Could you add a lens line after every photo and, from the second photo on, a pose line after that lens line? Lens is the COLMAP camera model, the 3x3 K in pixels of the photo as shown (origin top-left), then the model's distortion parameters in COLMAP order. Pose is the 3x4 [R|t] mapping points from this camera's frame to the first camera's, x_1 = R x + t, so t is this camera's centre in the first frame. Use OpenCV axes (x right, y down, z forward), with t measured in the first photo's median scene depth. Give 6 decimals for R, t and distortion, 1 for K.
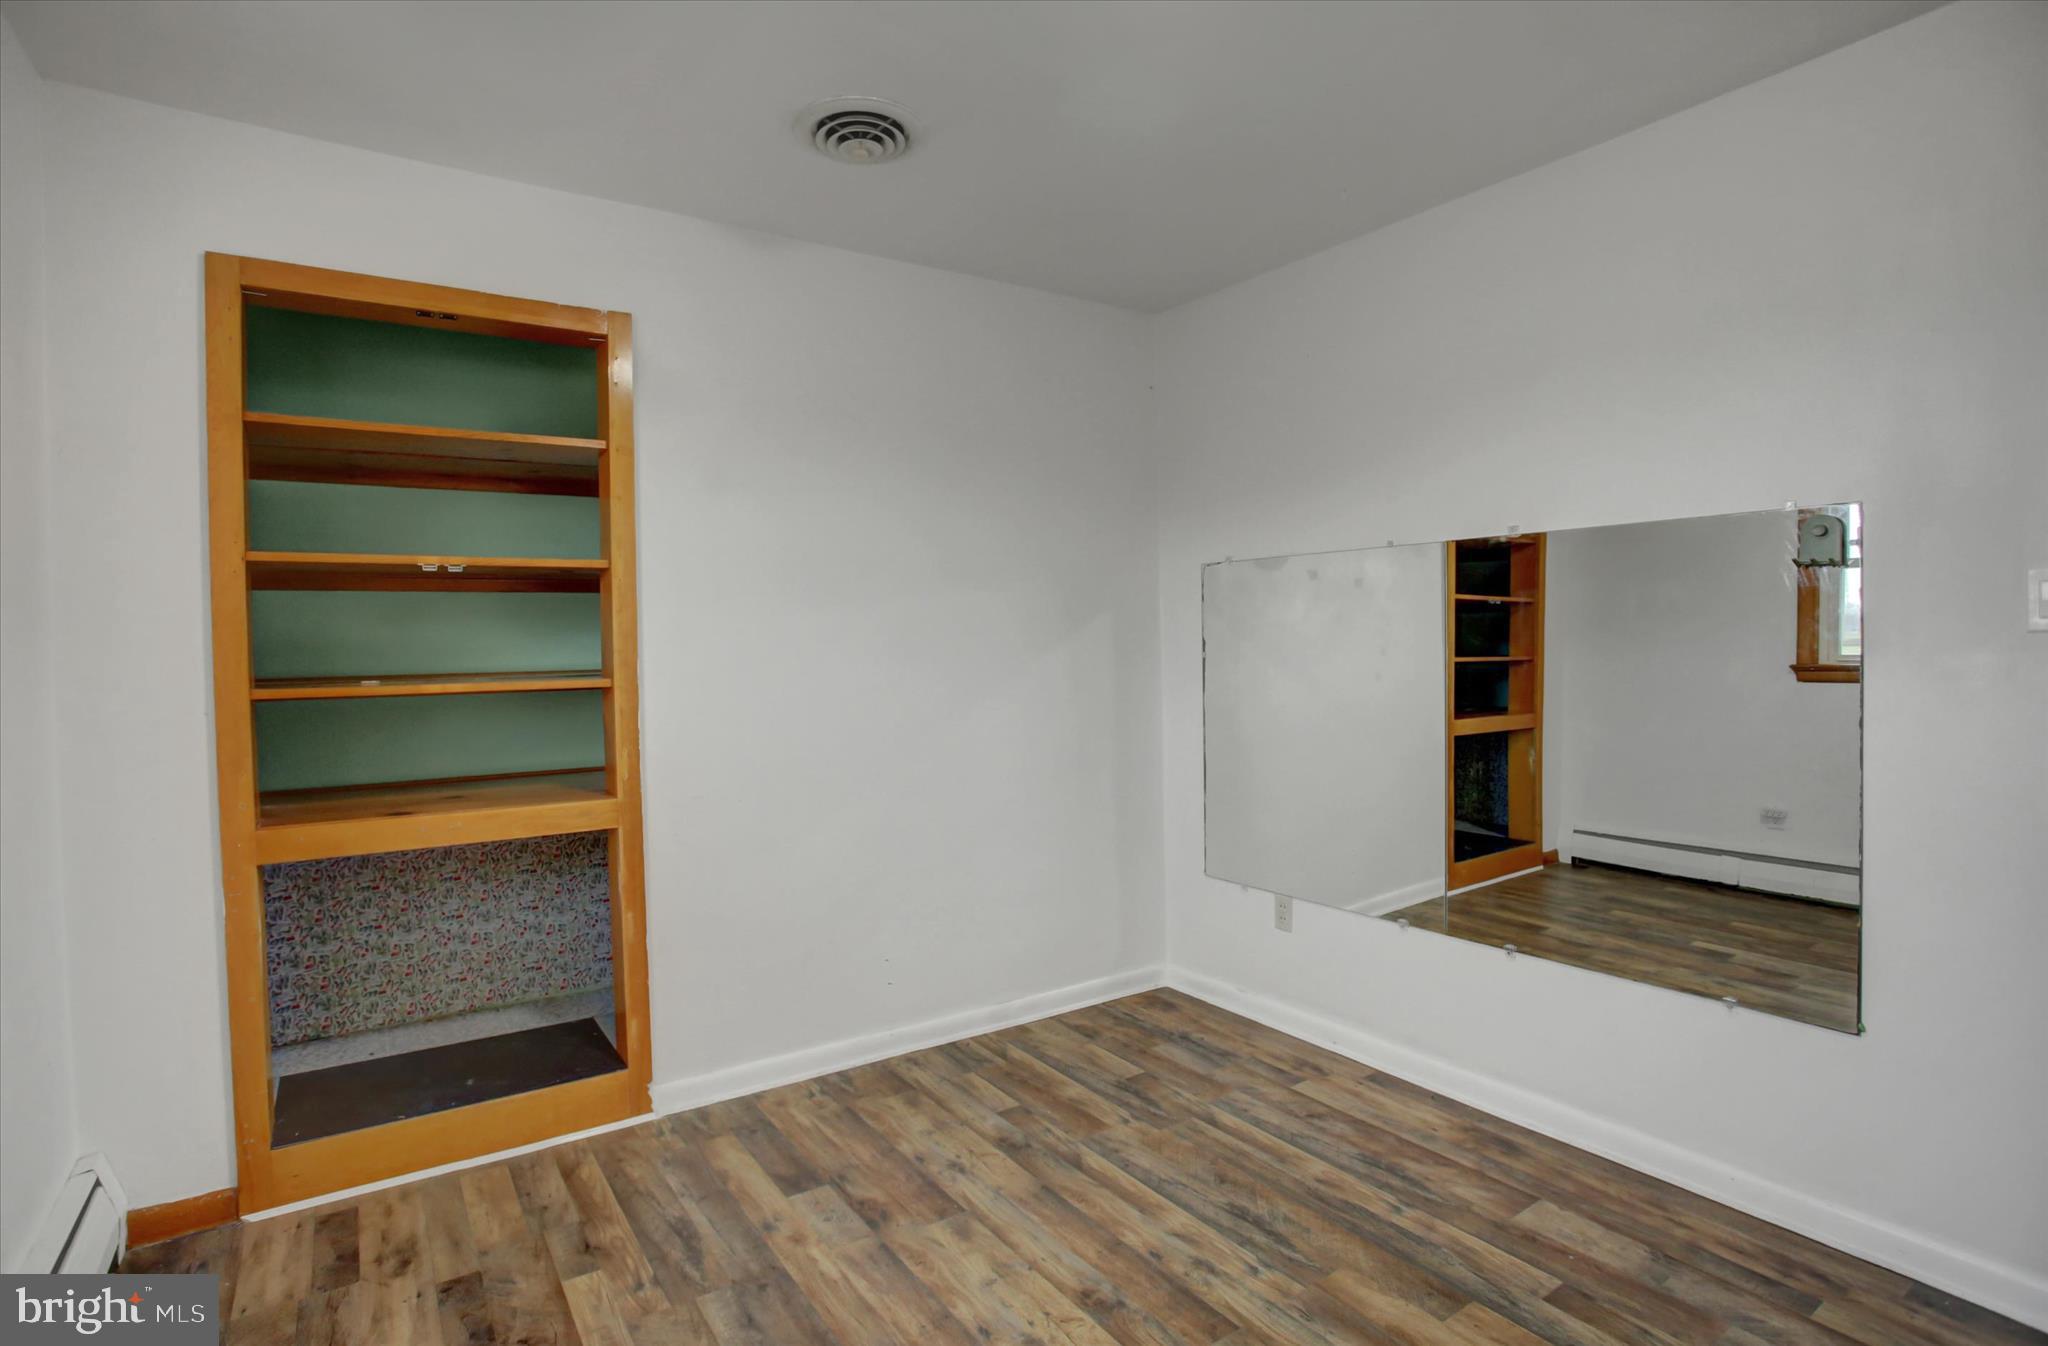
lens RADIAL K [[992.9, 0, 1024.2], [0, 992.9, 640.7], [0, 0, 1]] dist [-0.043437, 0.000799]
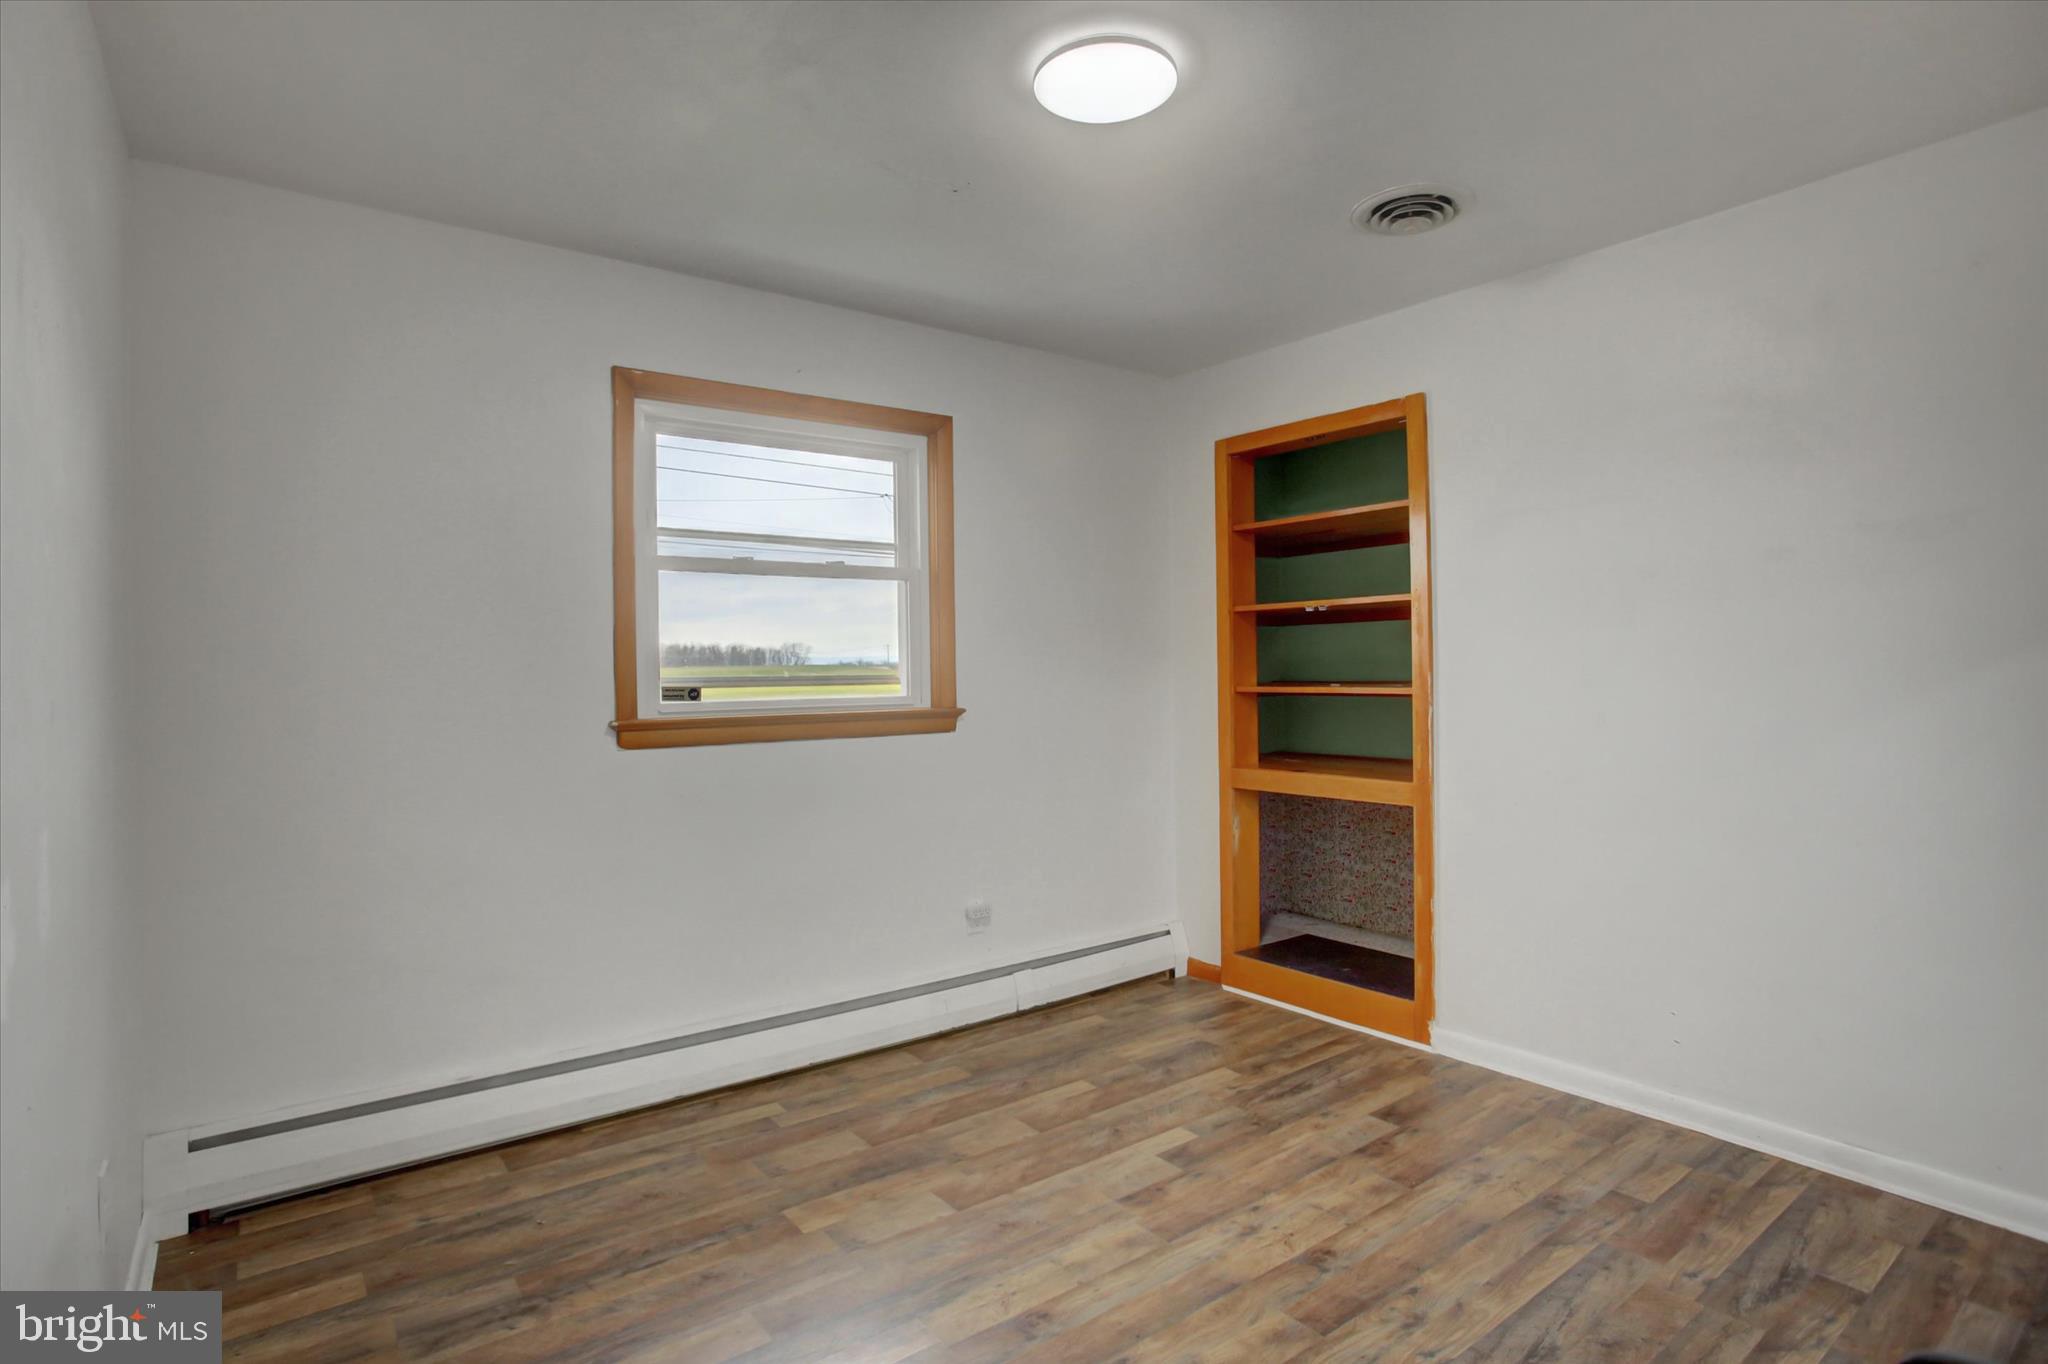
lens RADIAL K [[1053.6, 0, 1021.5], [0, 1053.6, 645.7], [0, 0, 1]] dist [-0.077007, 0.031433]
pose [[0.048295, -0.009849, -0.998785, 0.934517], [0.012906, 0.999874, -0.009236, -0.009928], [0.998750, -0.012444, 0.048416, 0.462932]]
